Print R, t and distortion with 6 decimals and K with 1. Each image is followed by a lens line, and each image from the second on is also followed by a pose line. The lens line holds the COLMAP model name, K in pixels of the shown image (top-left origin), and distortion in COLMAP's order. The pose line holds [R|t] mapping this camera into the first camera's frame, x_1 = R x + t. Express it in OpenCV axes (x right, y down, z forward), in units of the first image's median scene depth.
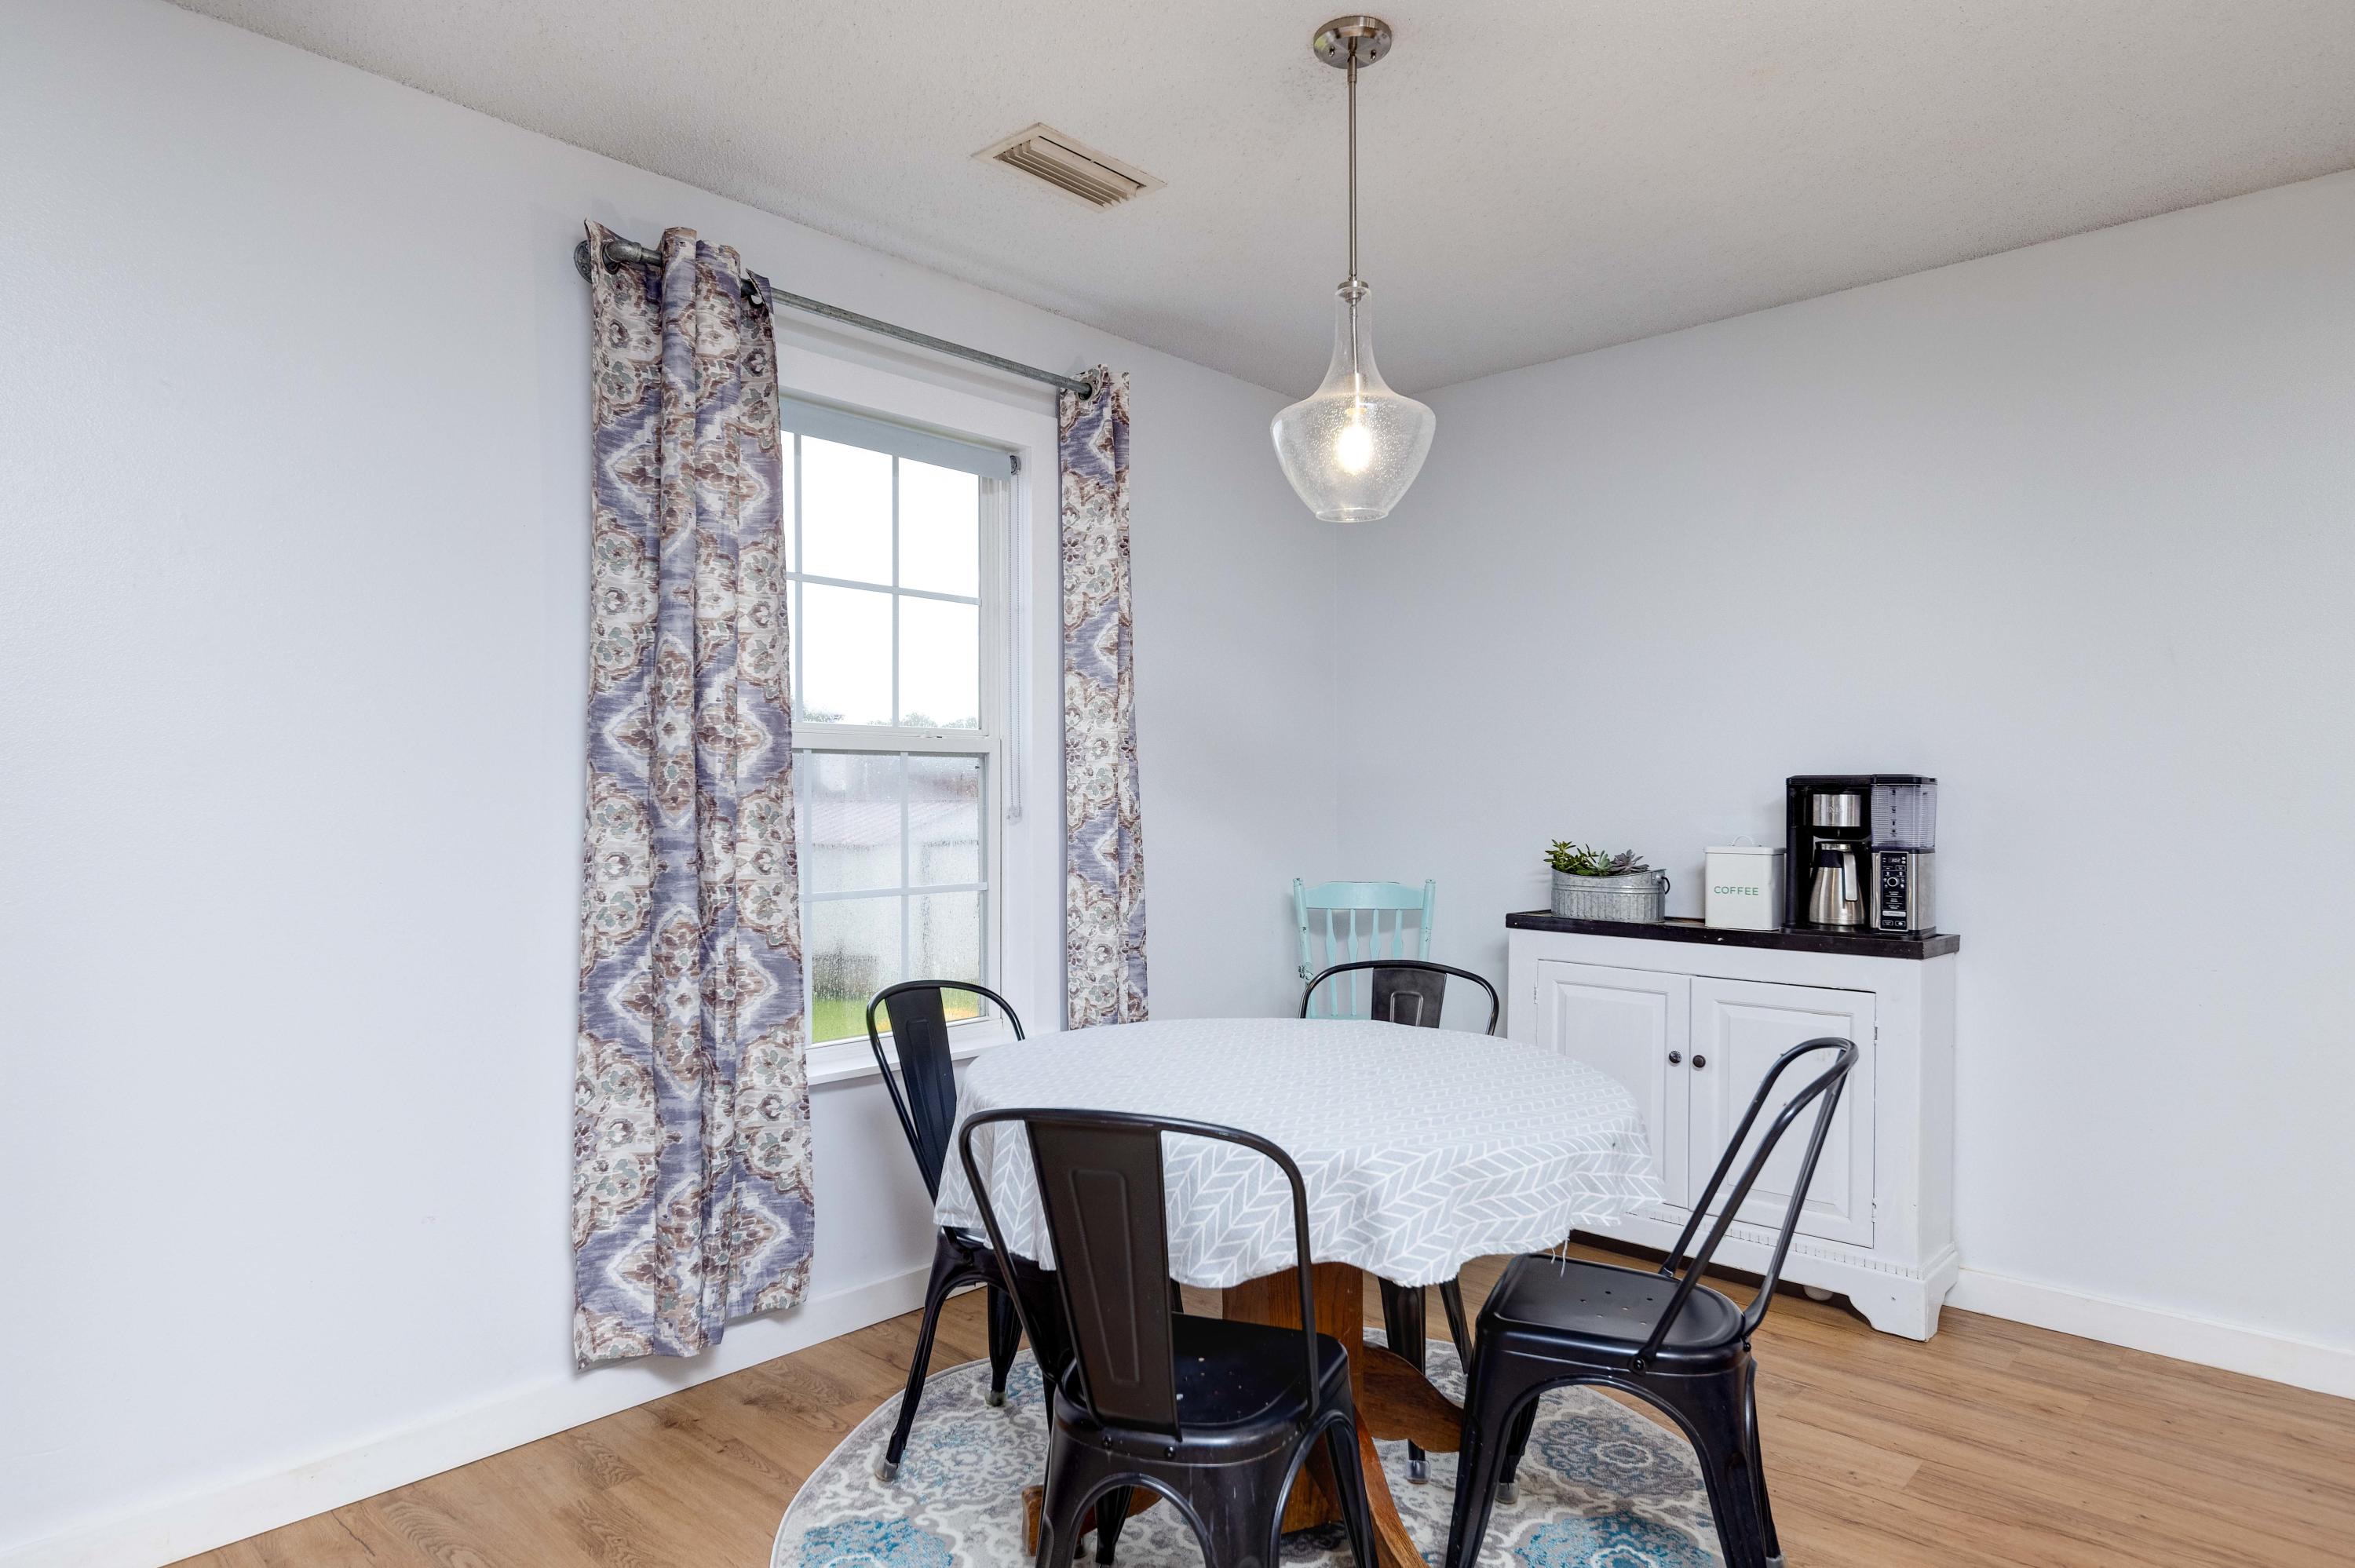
lens RADIAL K [[1361.2, 0, 1167.6], [0, 1361.2, 790.3], [0, 0, 1]] dist [0.003372, 0.000217]
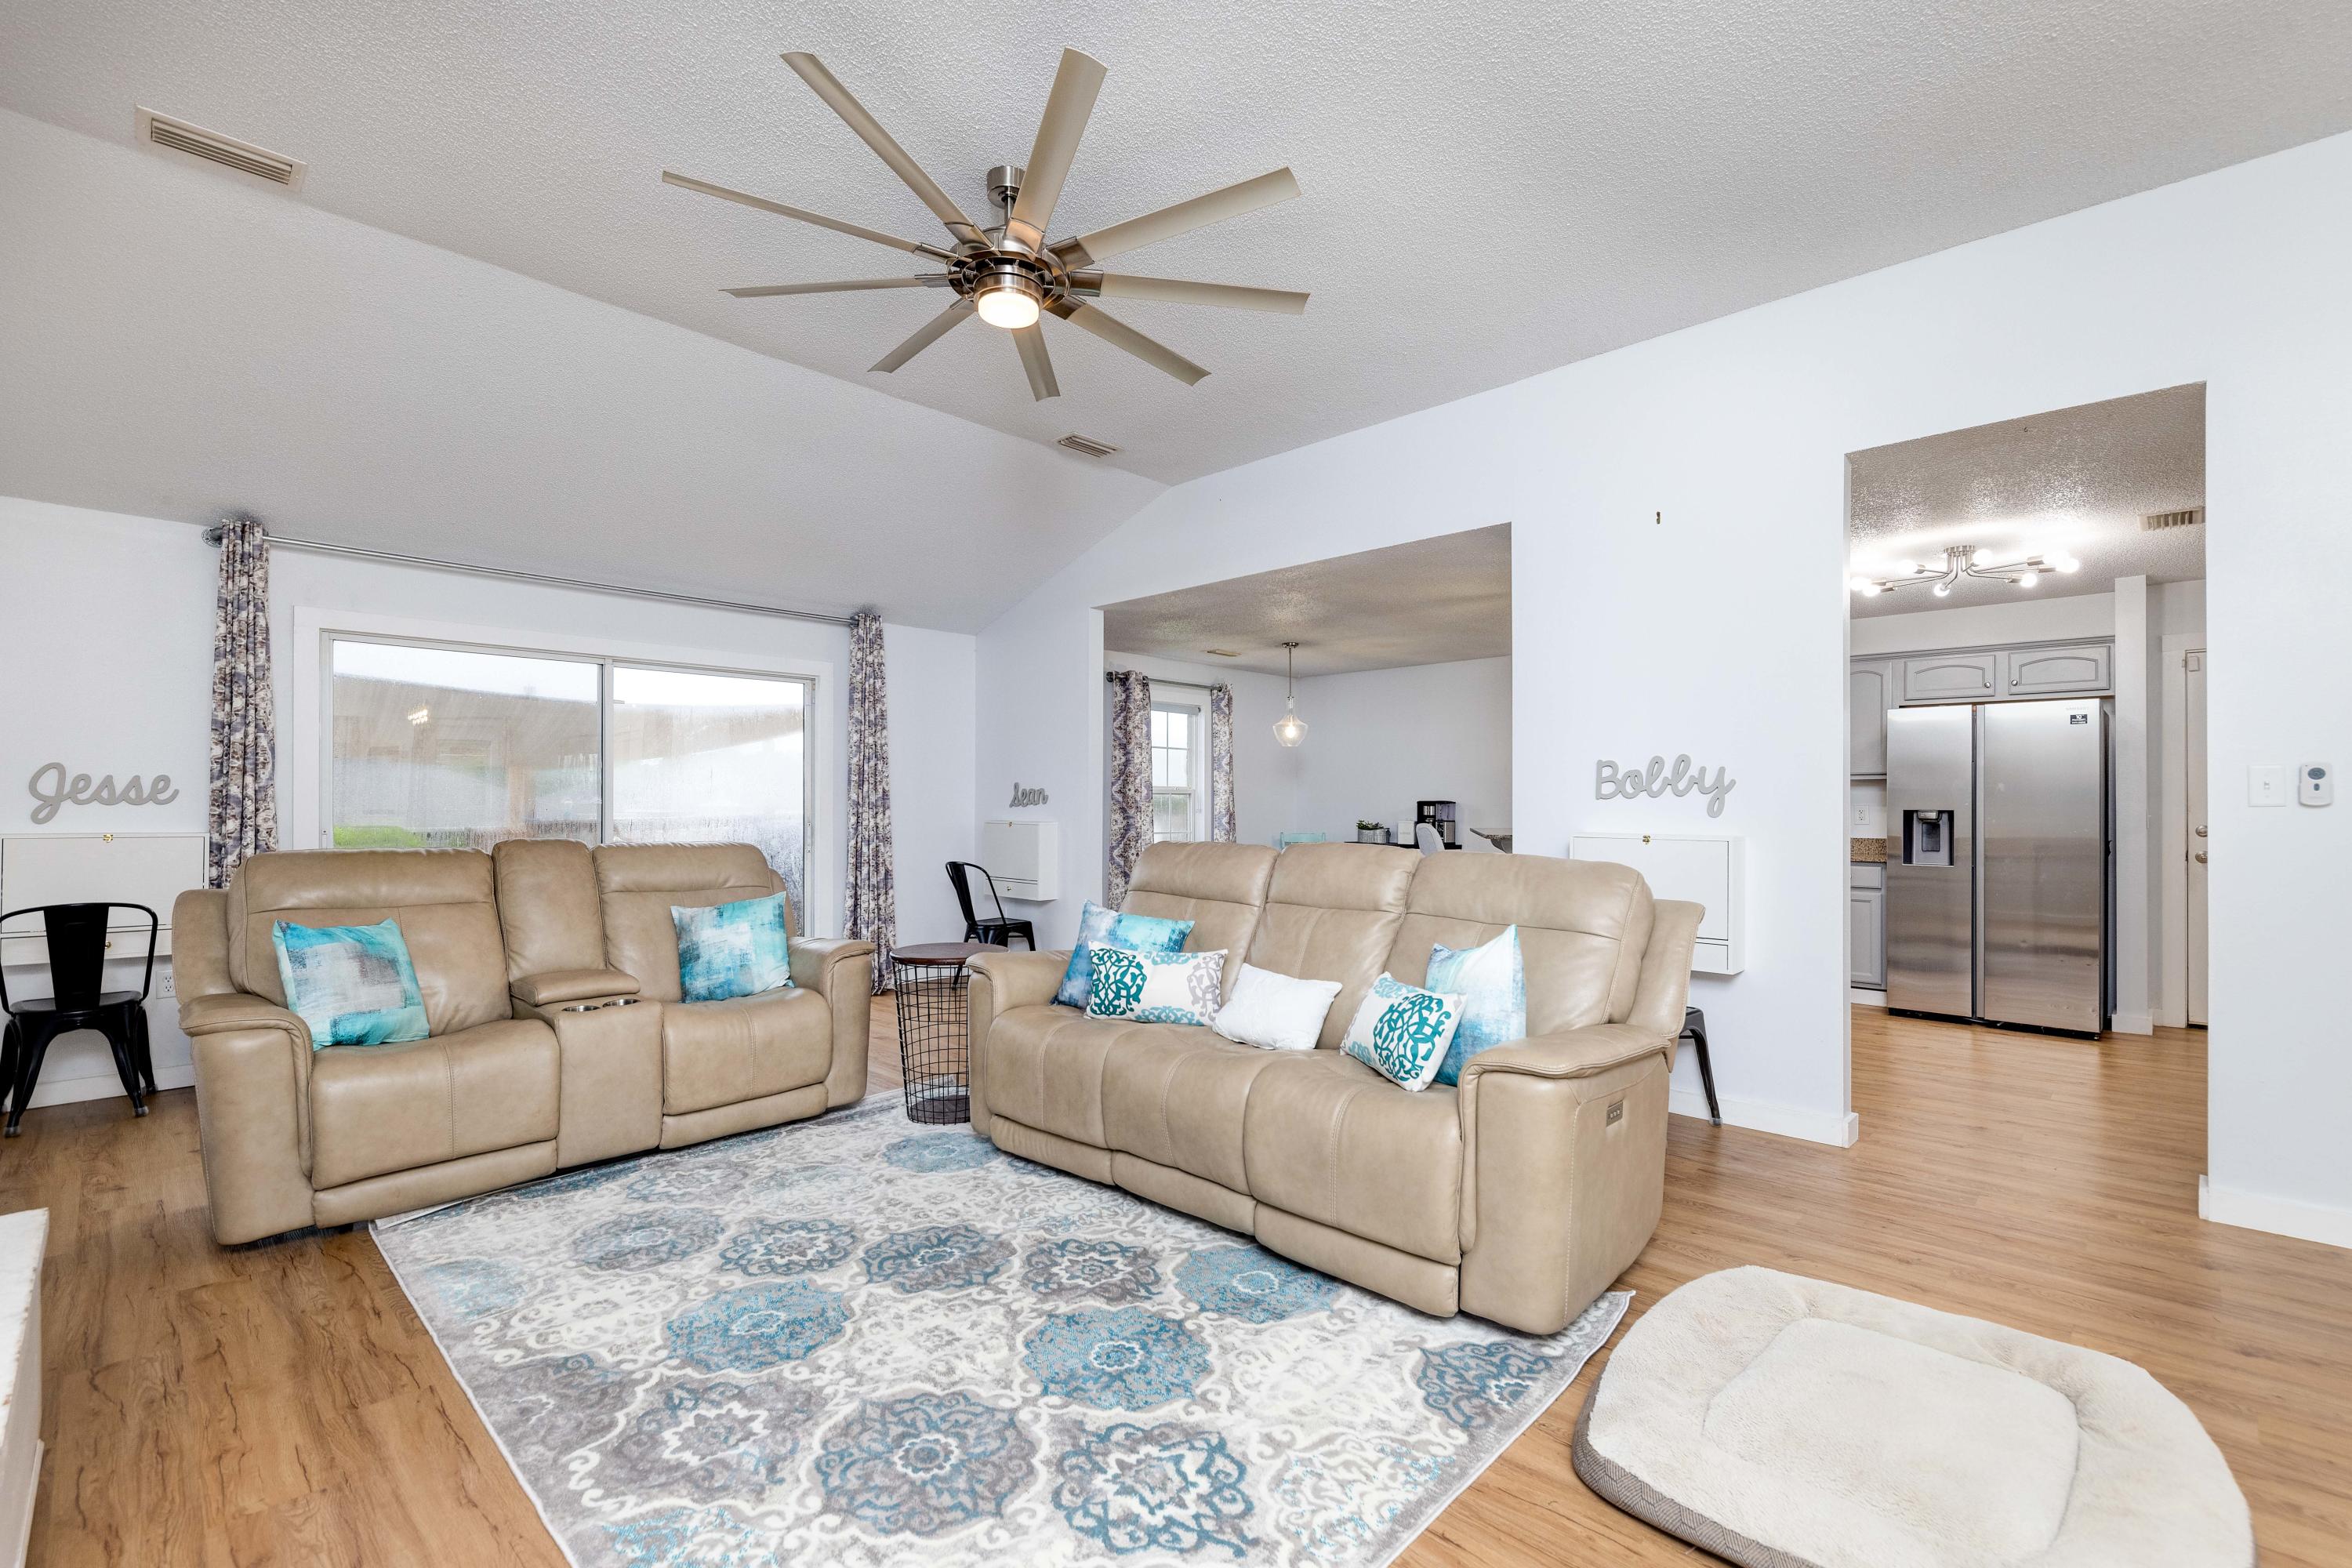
lens RADIAL K [[1014.0, 0, 1170.3], [0, 1014.0, 800.8], [0, 0, 1]] dist [-0.003418, -0.000249]
pose [[0.999800, 0.002049, -0.019914, -0.140331], [-0.002148, 0.999986, -0.004919, 0.003764], [0.019904, 0.004961, 0.999790, -1.672254]]
